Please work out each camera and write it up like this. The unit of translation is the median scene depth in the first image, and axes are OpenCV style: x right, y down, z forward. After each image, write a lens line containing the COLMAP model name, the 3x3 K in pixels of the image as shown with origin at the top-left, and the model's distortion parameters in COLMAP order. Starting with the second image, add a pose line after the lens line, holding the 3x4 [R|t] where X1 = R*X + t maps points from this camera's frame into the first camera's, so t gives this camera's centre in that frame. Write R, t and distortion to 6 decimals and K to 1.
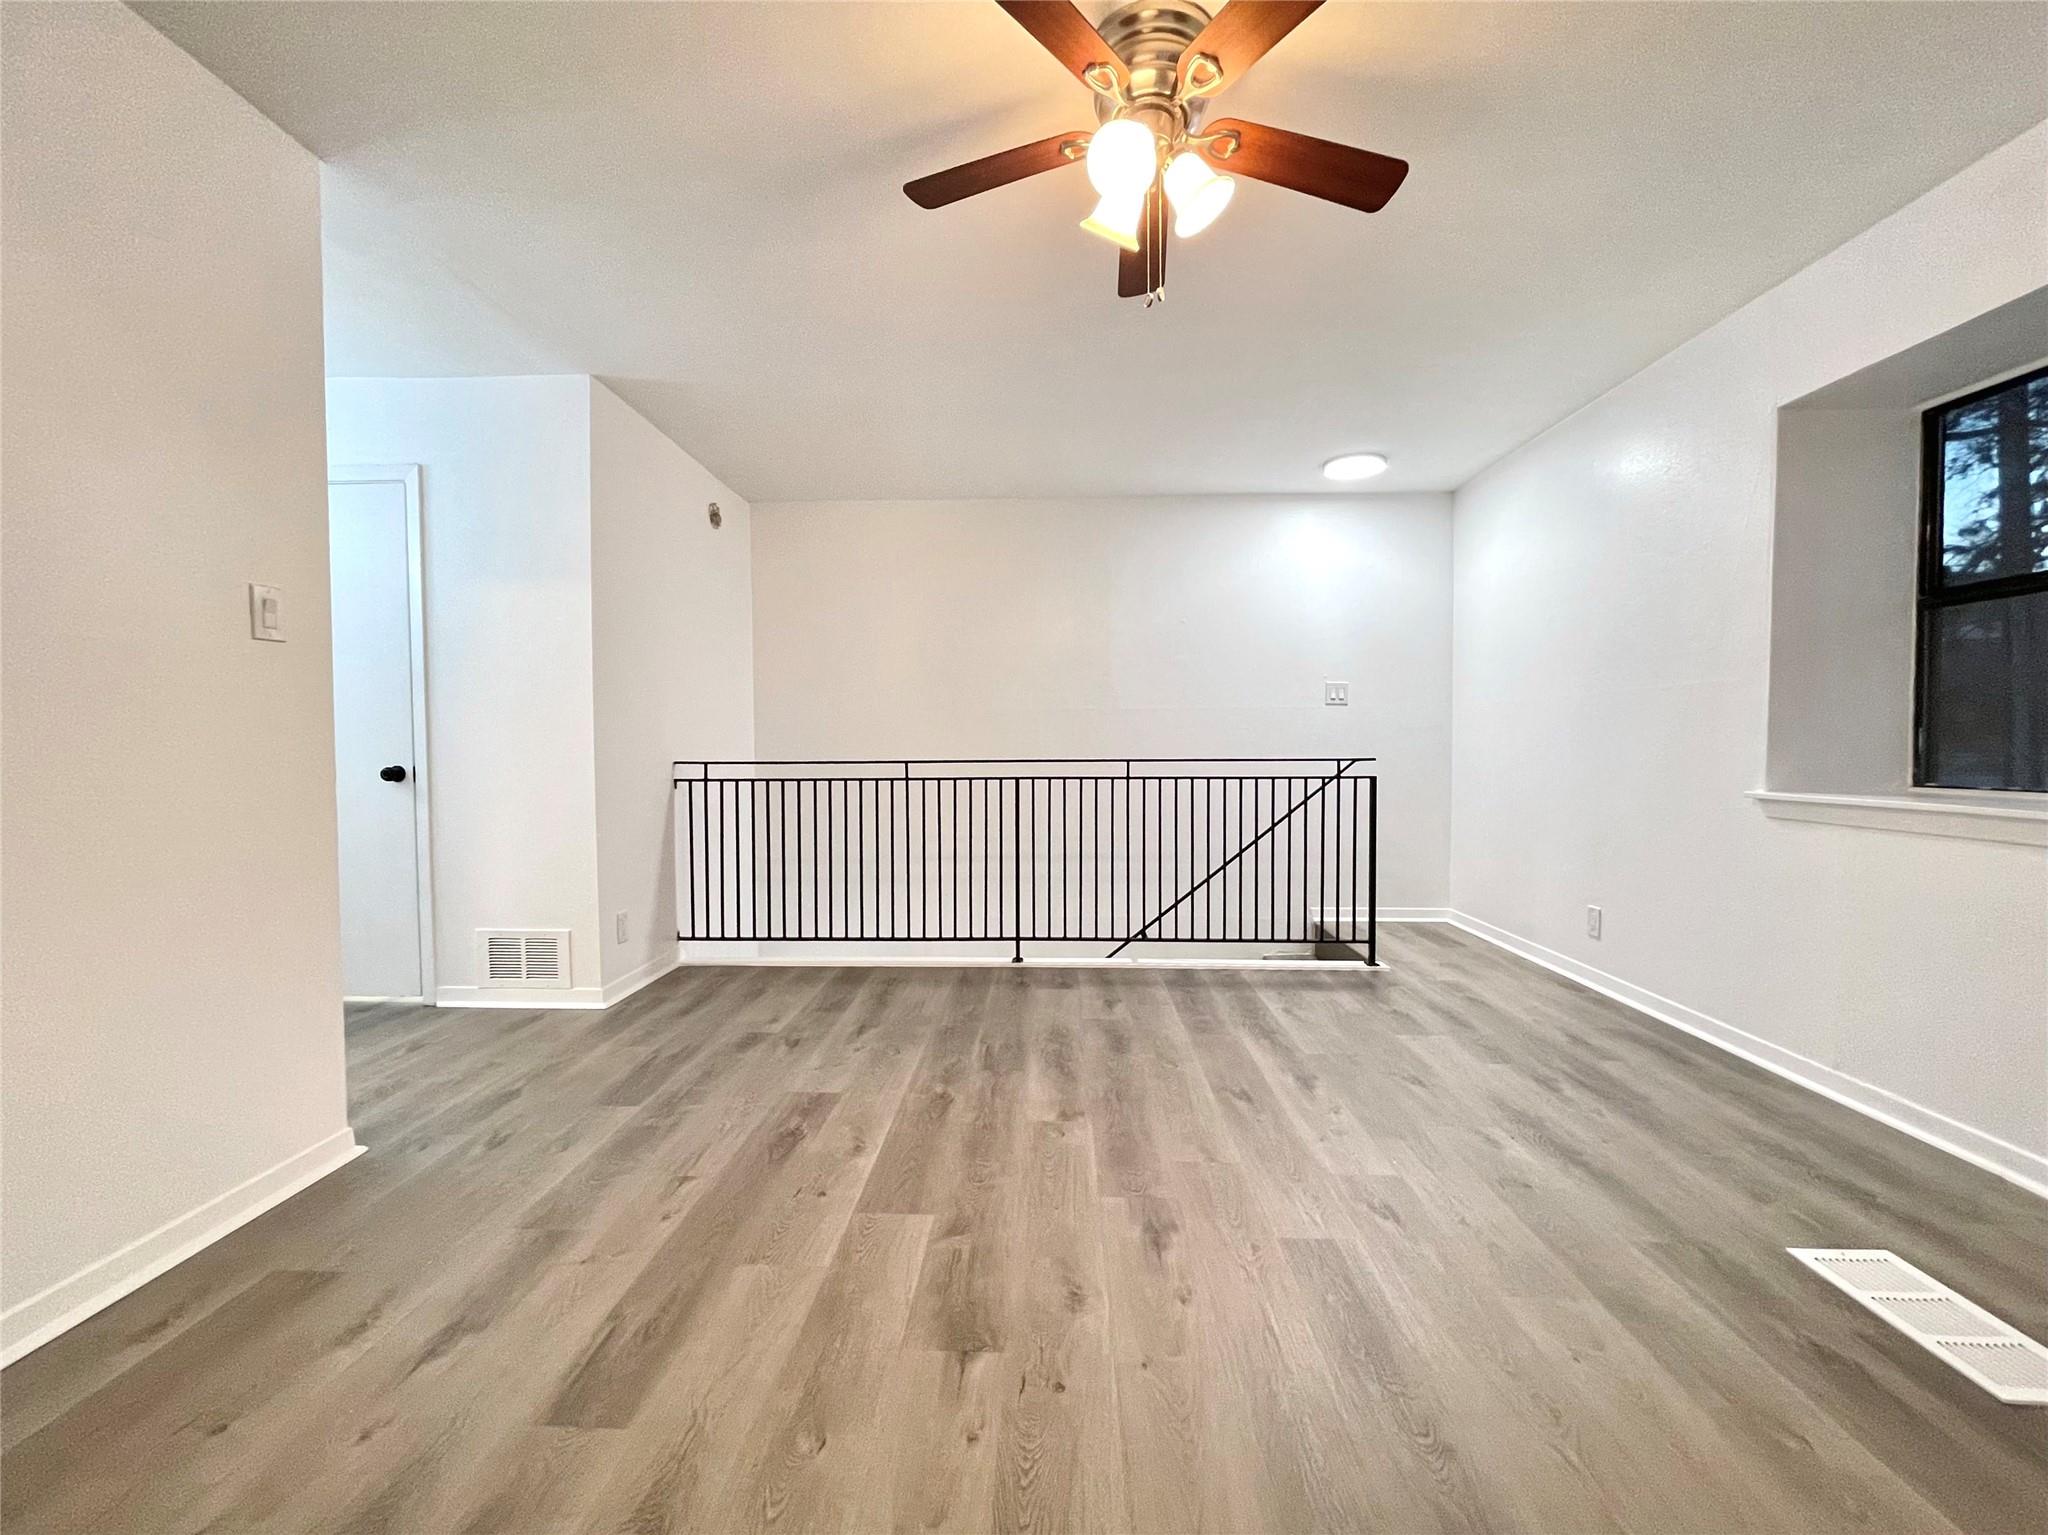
lens RADIAL K [[833.1, 0, 1032.2], [0, 833.1, 774.6], [0, 0, 1]] dist [-0.001457, -0.000114]
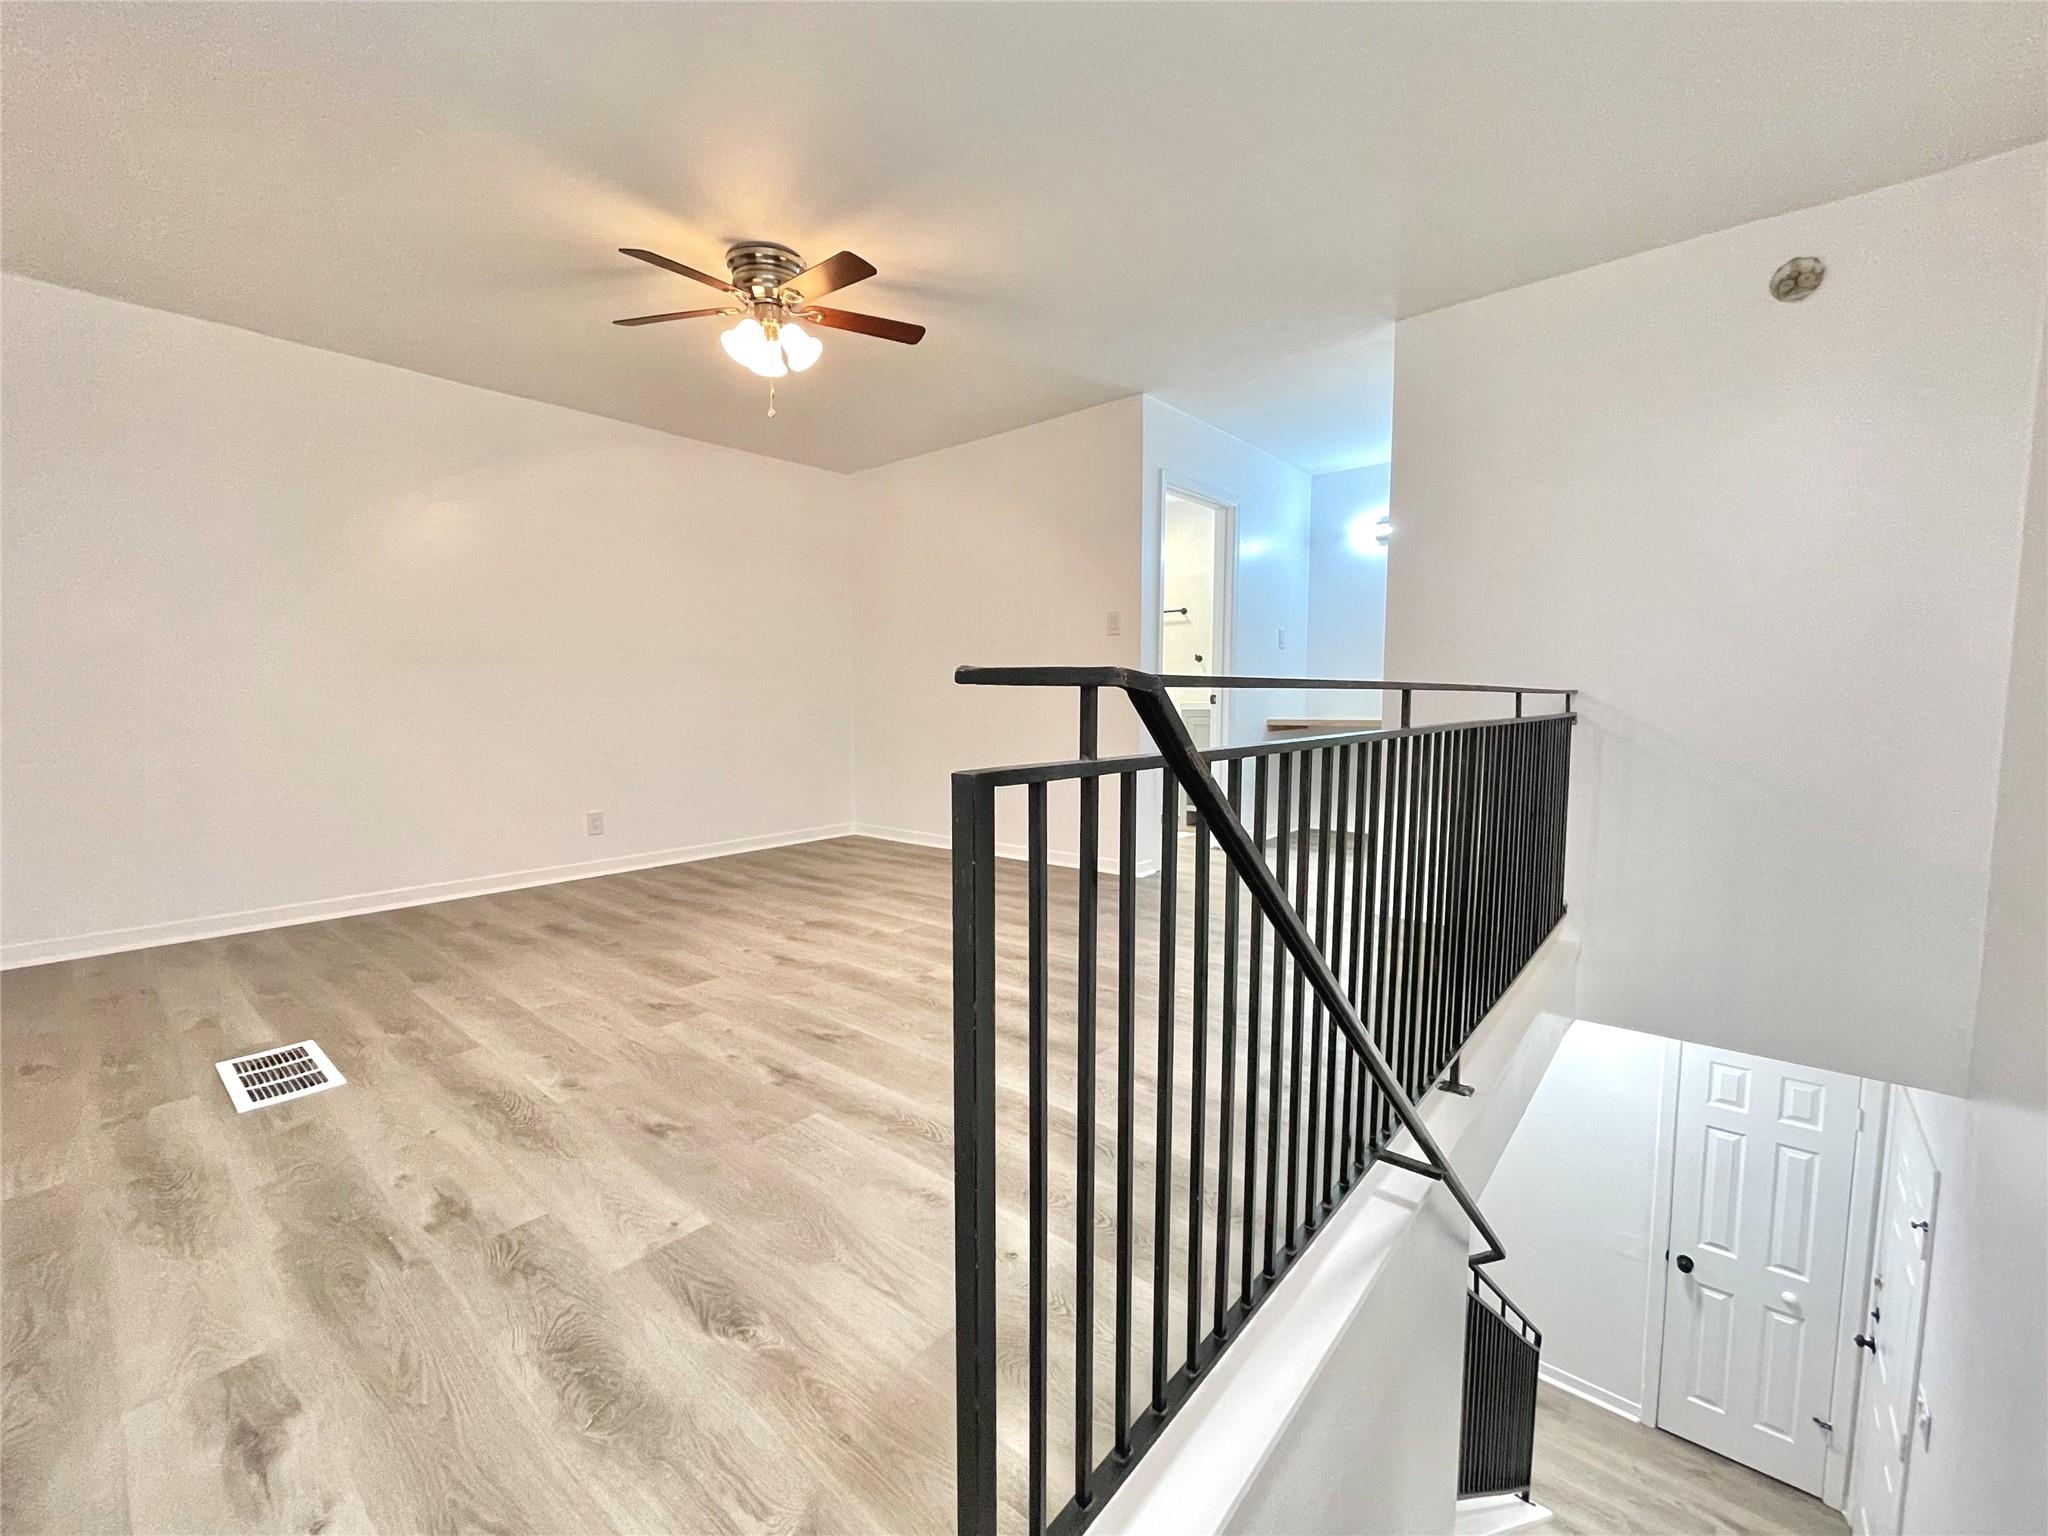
lens RADIAL K [[847.1, 0, 1034.6], [0, 847.1, 785.7], [0, 0, 1]] dist [0.002695, 0.000502]
pose [[-0.615730, 0.090975, -0.782688, 0.933748], [-0.016494, 0.991607, 0.128235, -0.035742], [0.787785, 0.091868, -0.609061, 1.940770]]
